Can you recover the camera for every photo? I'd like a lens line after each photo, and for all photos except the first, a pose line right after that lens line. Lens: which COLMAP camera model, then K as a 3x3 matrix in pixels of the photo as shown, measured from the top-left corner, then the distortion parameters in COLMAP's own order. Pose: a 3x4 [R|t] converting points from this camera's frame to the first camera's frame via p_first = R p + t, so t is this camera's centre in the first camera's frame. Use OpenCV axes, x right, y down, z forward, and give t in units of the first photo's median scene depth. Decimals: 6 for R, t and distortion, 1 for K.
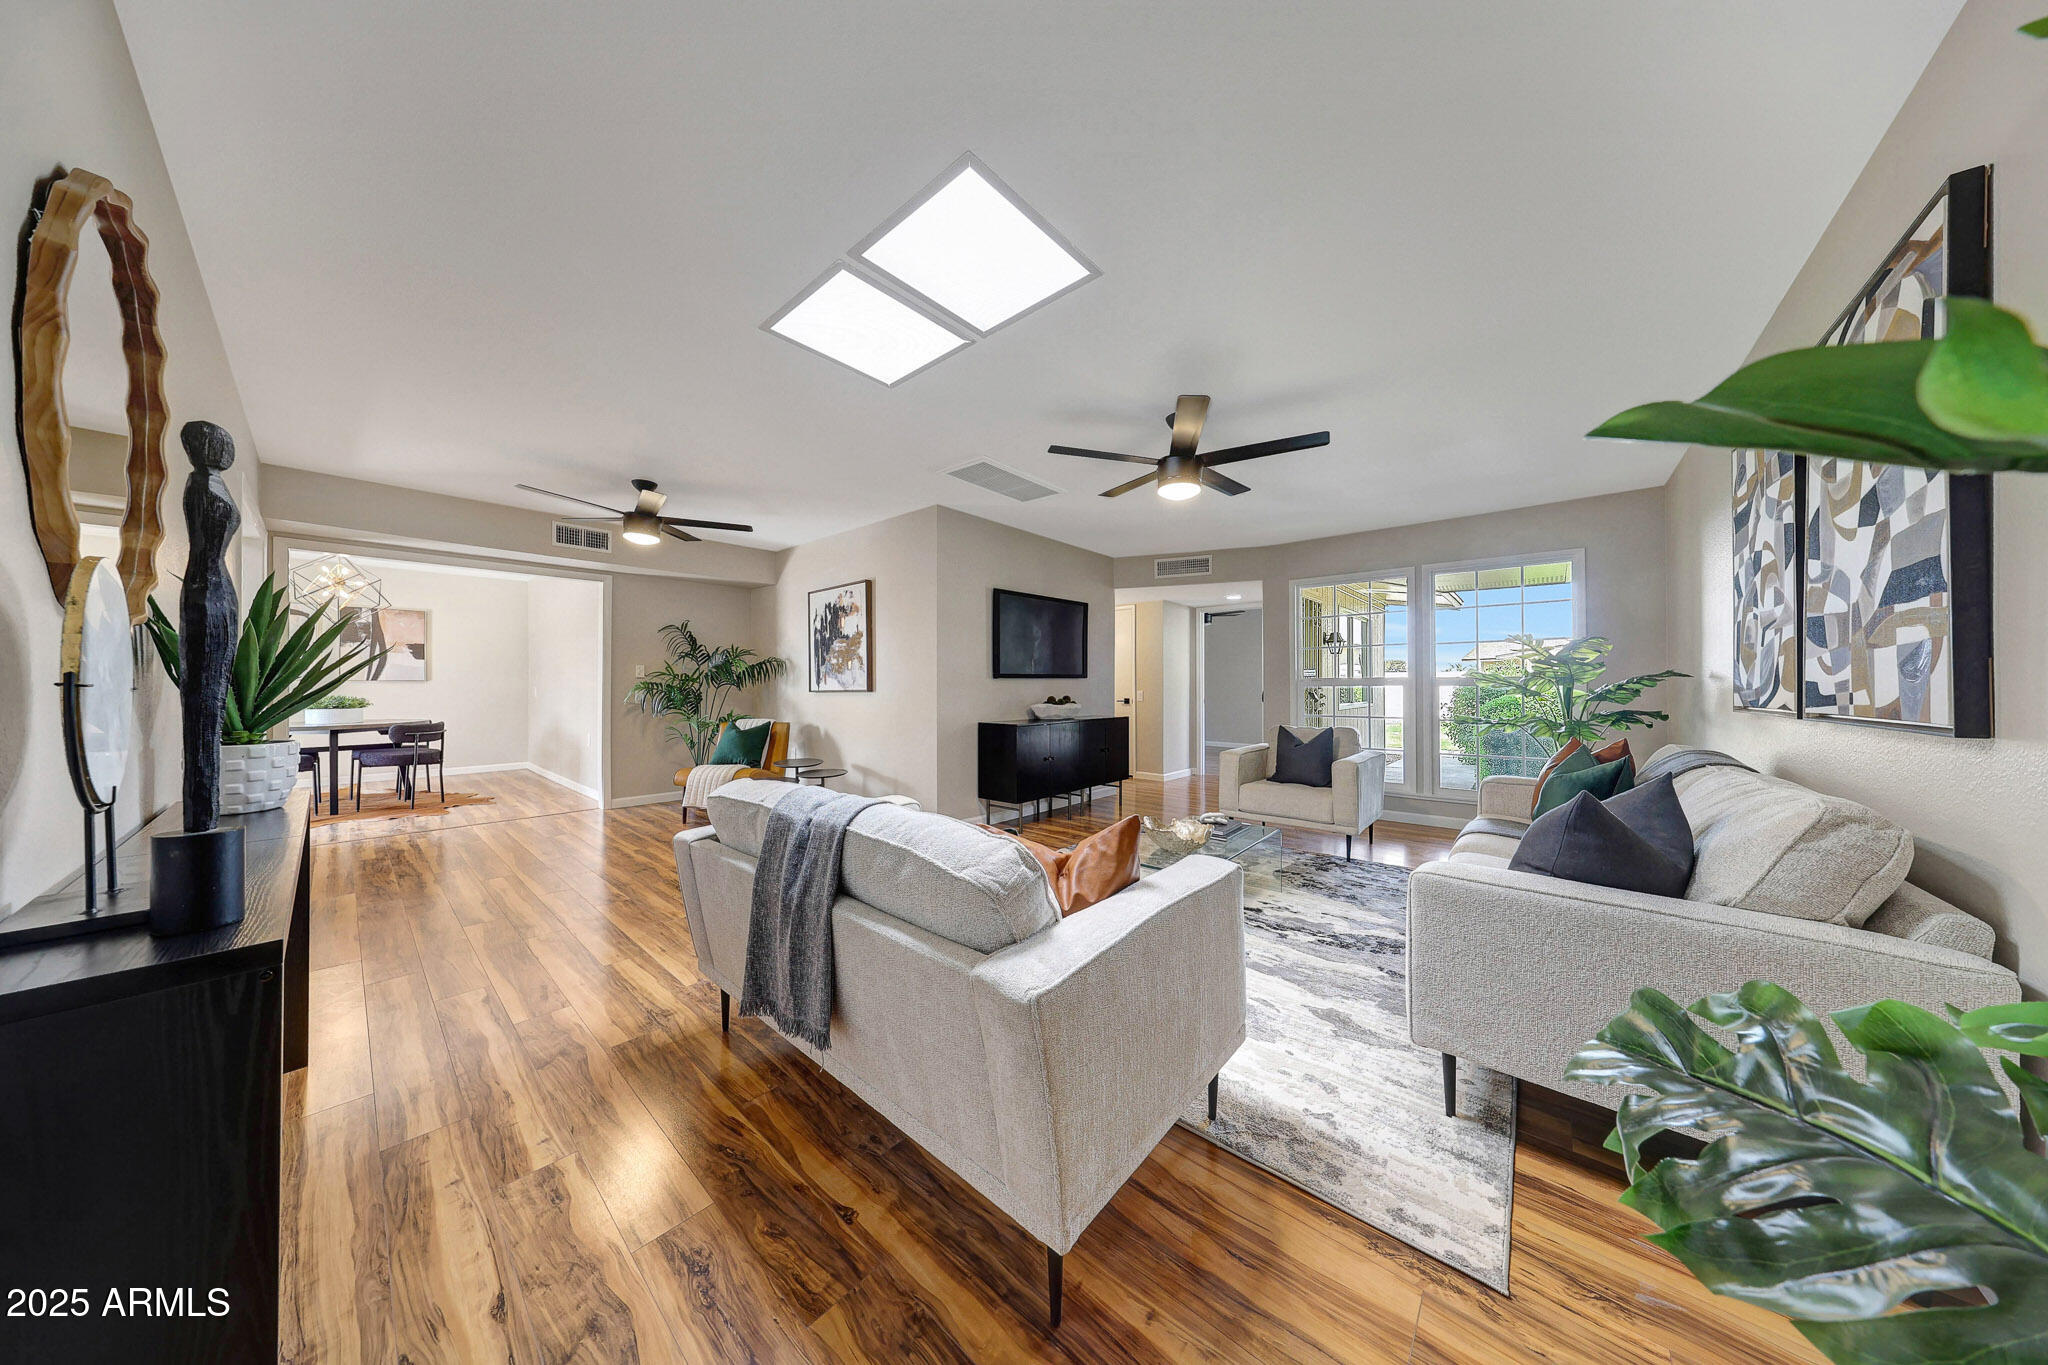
lens RADIAL K [[594.6, 0, 1028.0], [0, 594.6, 684.7], [0, 0, 1]] dist [0.000650, -0.000182]
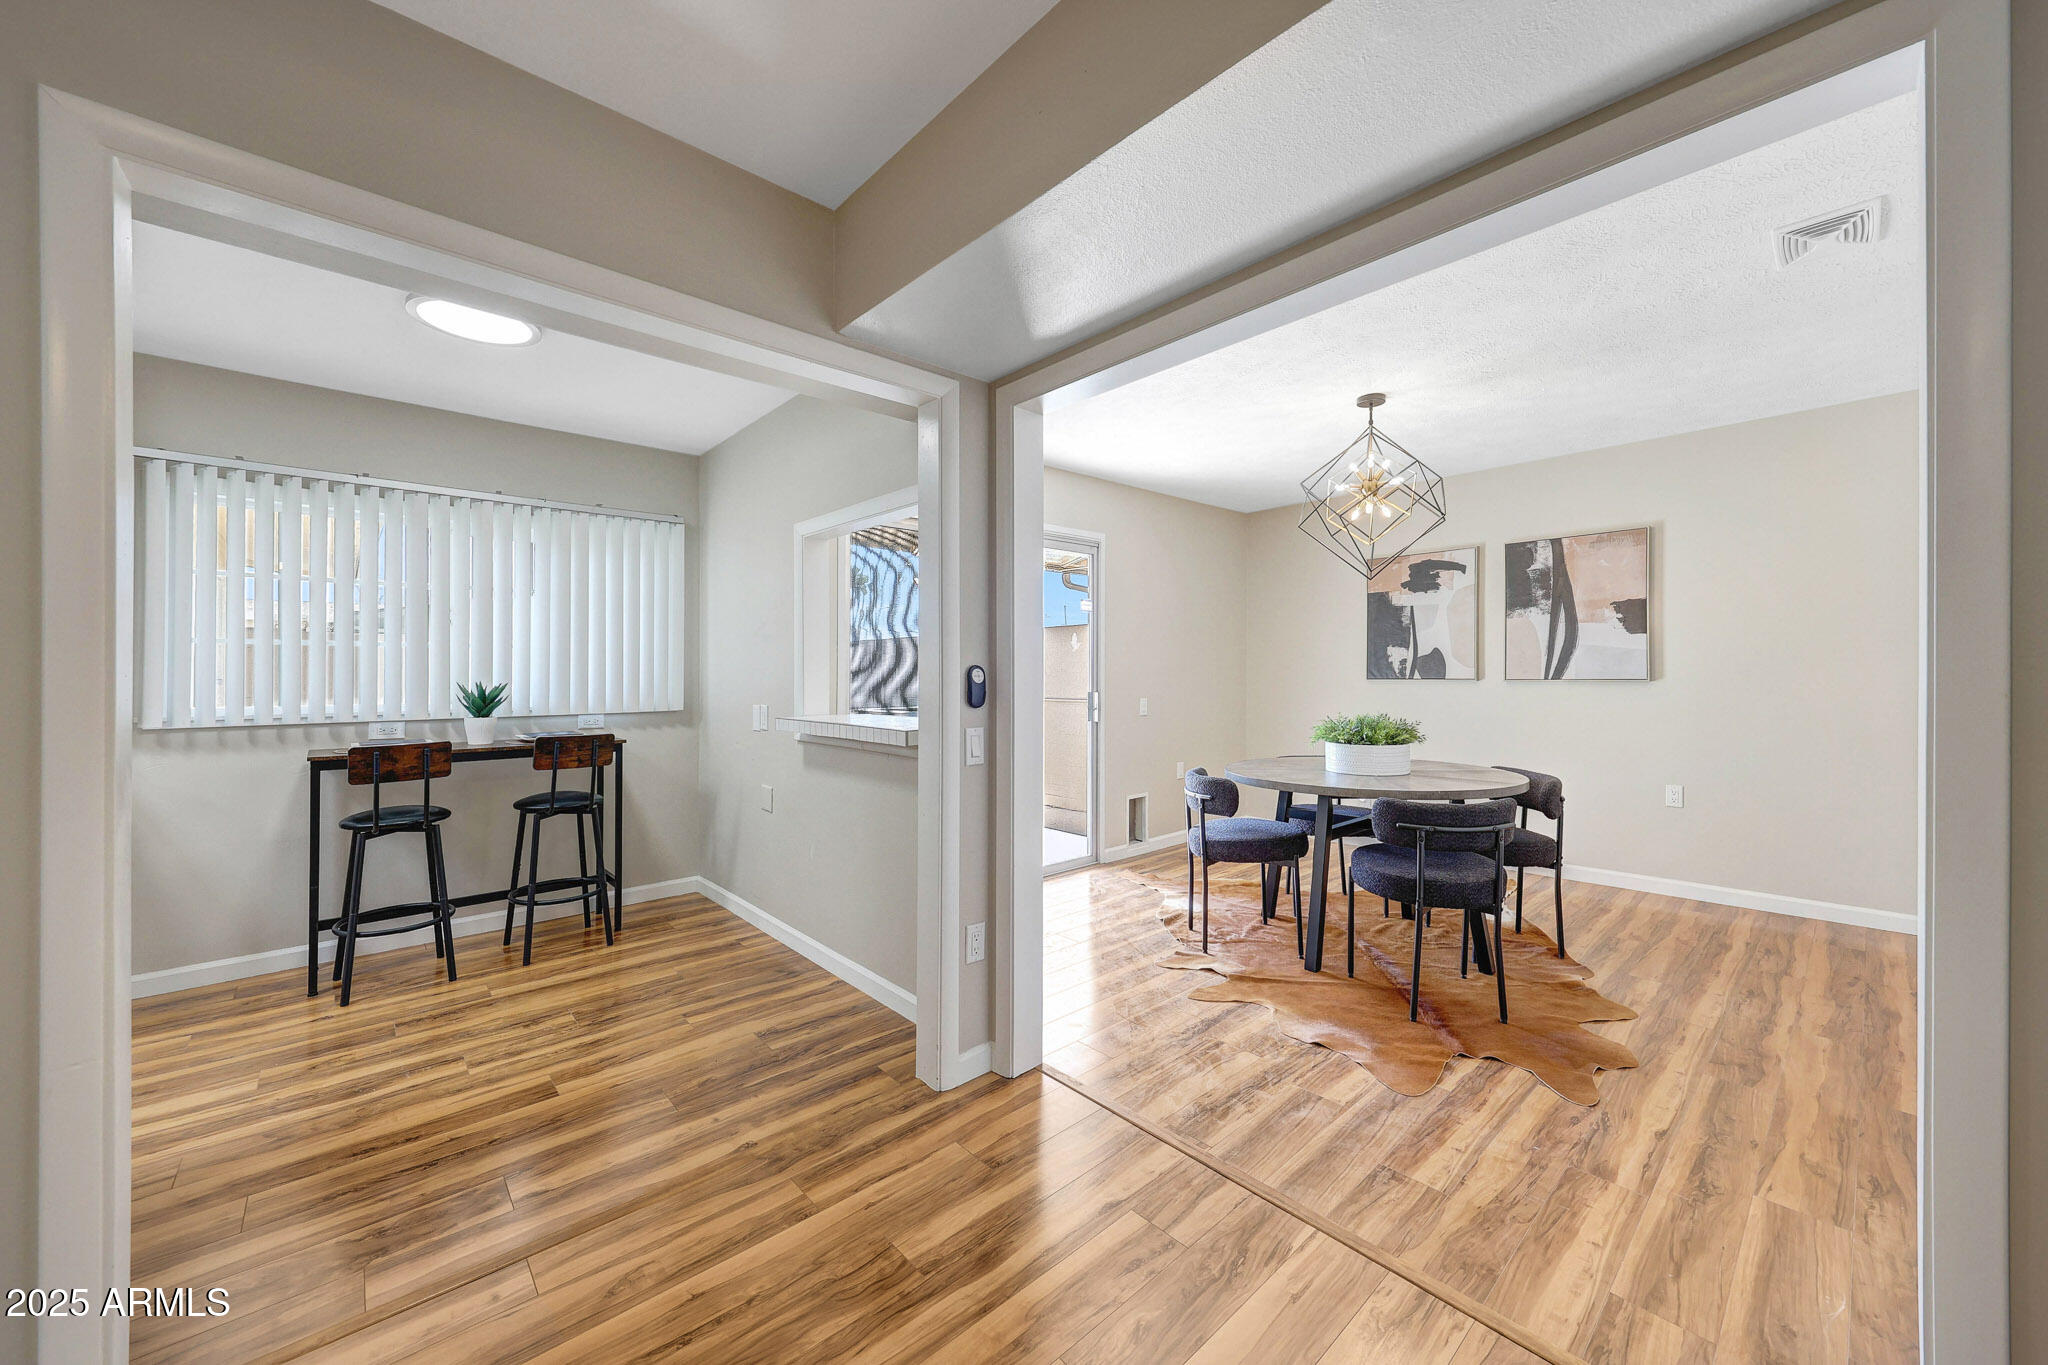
lens RADIAL K [[761.8, 0, 1020.0], [0, 761.8, 668.9], [0, 0, 1]] dist [-0.000534, 0.000050]
pose [[-0.131722, -0.002952, -0.991282, -0.516335], [0.003189, 0.999989, -0.003402, -0.020233], [0.991282, -0.003609, -0.131711, 0.830331]]
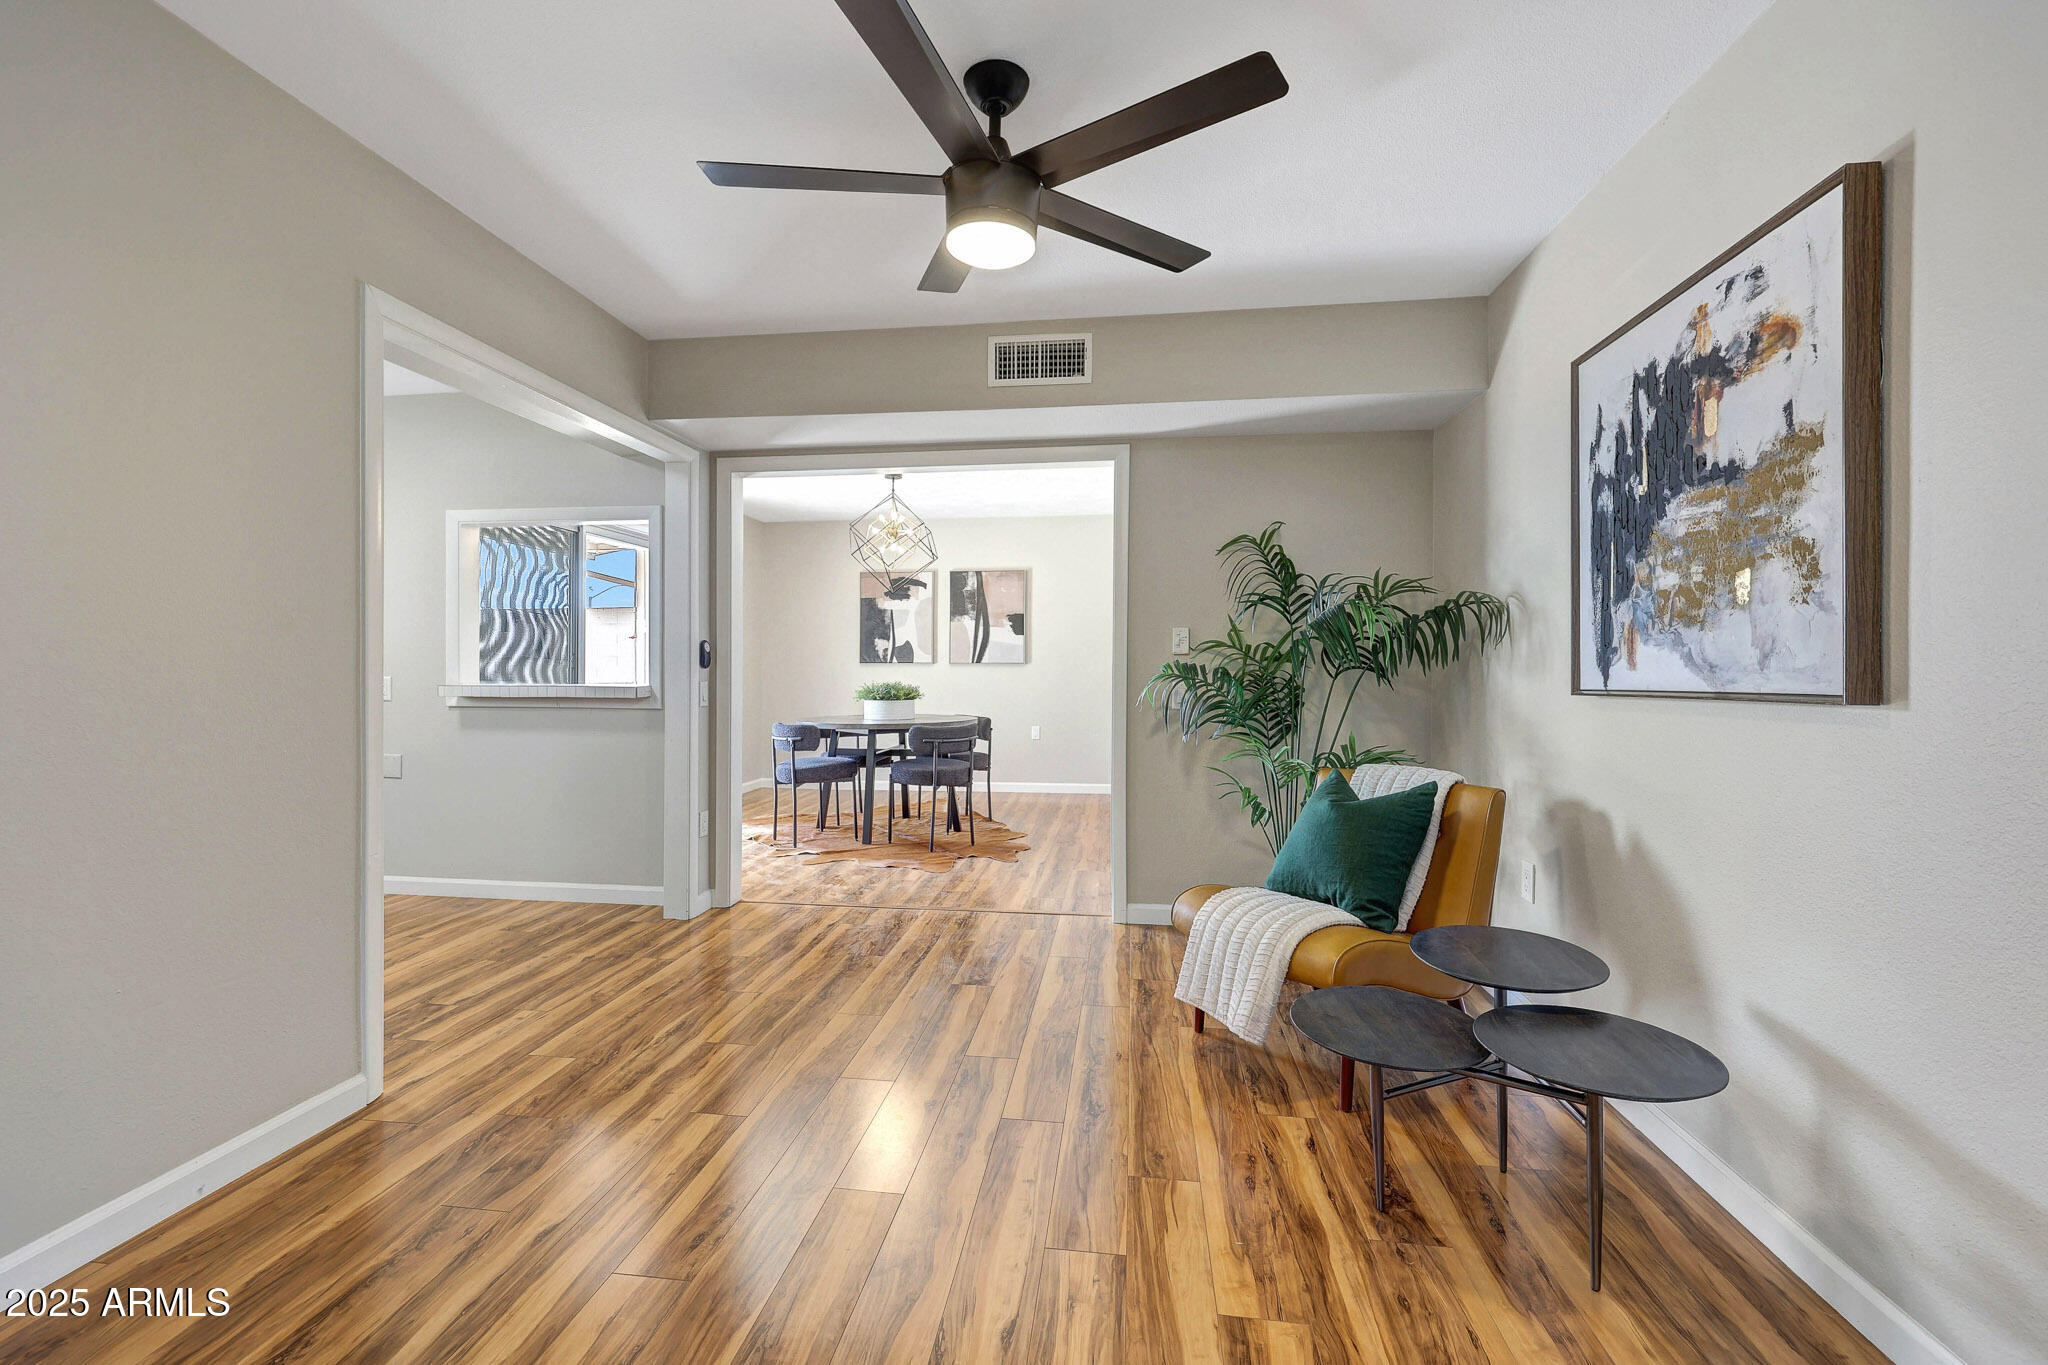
lens RADIAL K [[857.9, 0, 1021.4], [0, 857.9, 672.3], [0, 0, 1]] dist [0.013204, -0.000004]
pose [[0.550561, 0.005255, -0.834778, -0.168005], [-0.003267, 0.999986, 0.004141, 0.000217], [0.834788, 0.000447, 0.550571, 0.562589]]
